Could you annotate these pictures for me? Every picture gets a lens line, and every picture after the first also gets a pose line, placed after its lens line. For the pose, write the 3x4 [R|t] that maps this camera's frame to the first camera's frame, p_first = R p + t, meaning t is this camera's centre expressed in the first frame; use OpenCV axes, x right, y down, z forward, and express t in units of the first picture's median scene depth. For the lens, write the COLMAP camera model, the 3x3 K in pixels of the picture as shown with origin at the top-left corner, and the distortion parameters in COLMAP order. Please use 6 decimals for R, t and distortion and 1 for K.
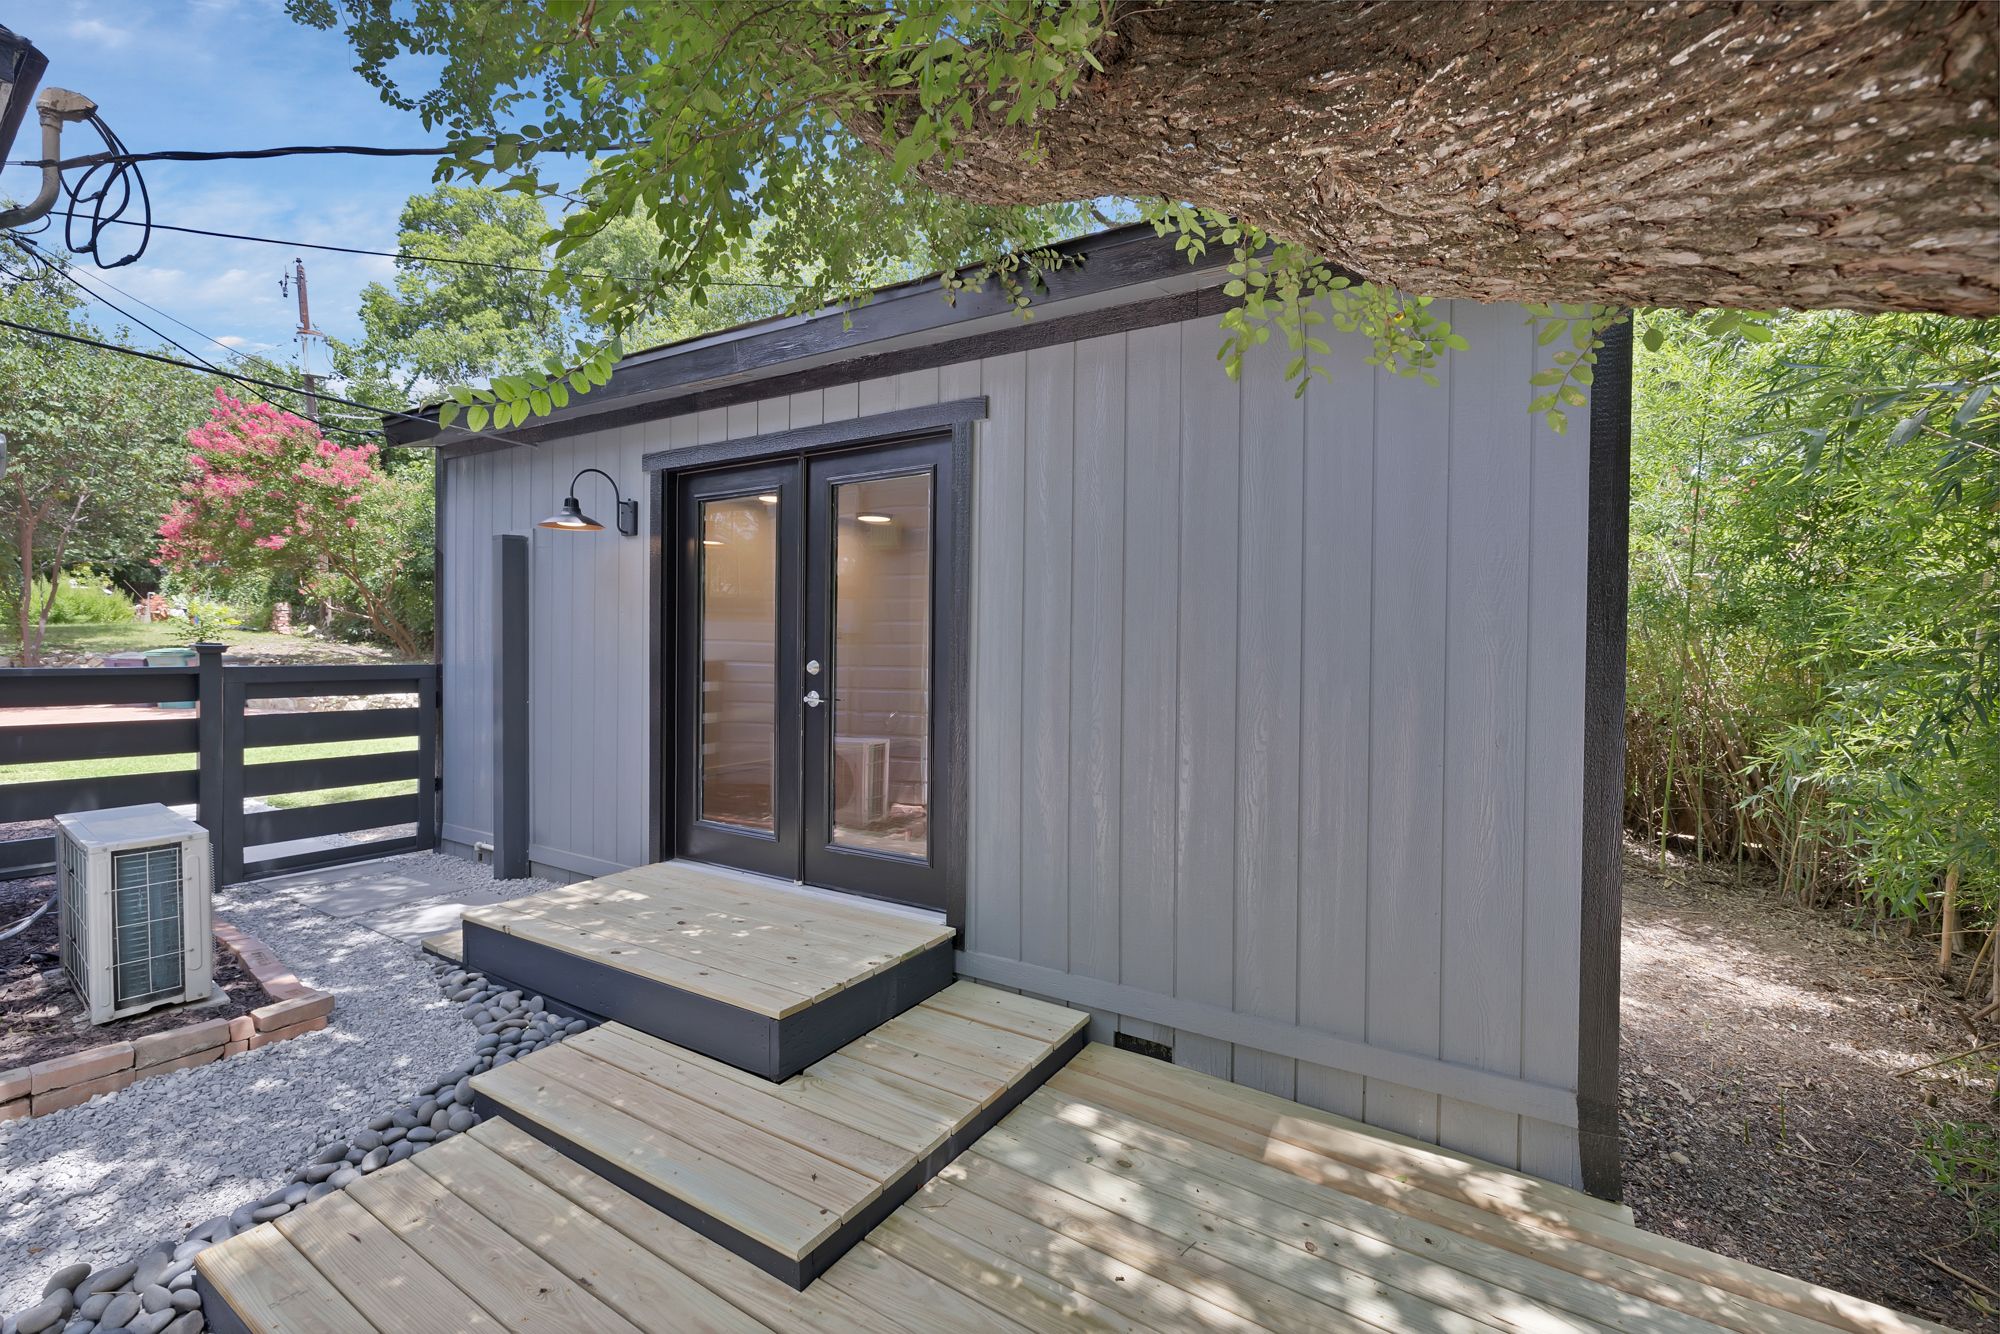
lens RADIAL K [[850.3, 0, 1000.0], [0, 850.3, 667.0], [0, 0, 1]] dist [0.000680, 0.000166]
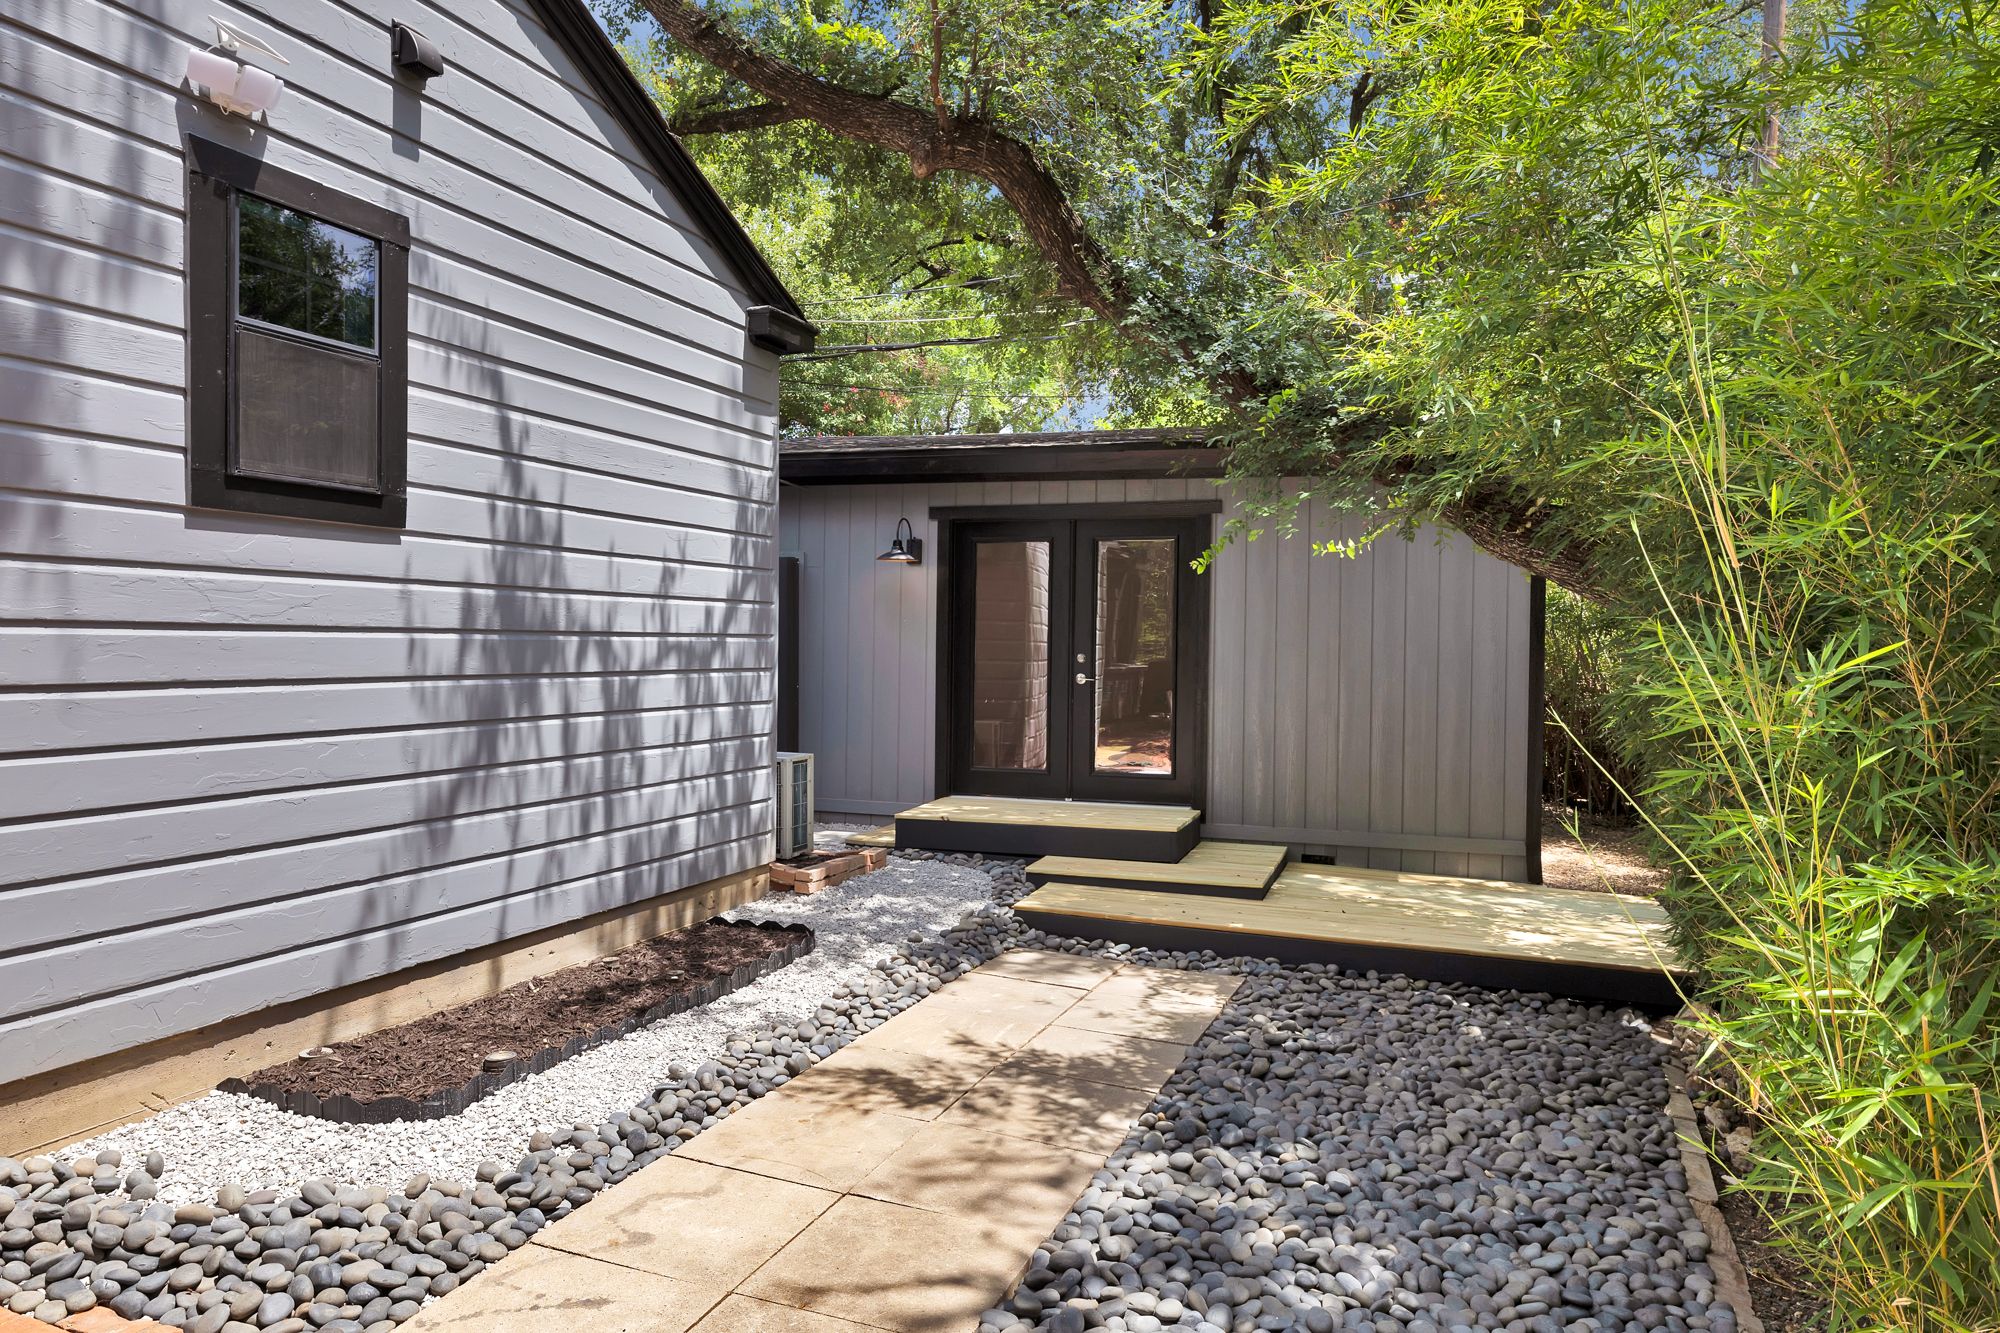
lens RADIAL K [[1269.5, 0, 1000.0], [0, 1269.5, 666.5], [0, 0, 1]] dist [-0.000947, -0.000129]
pose [[0.971847, -0.002687, 0.235599, -0.819595], [0.003318, 0.999992, -0.002284, 0.019842], [-0.235591, 0.003002, 0.971848, -1.085230]]
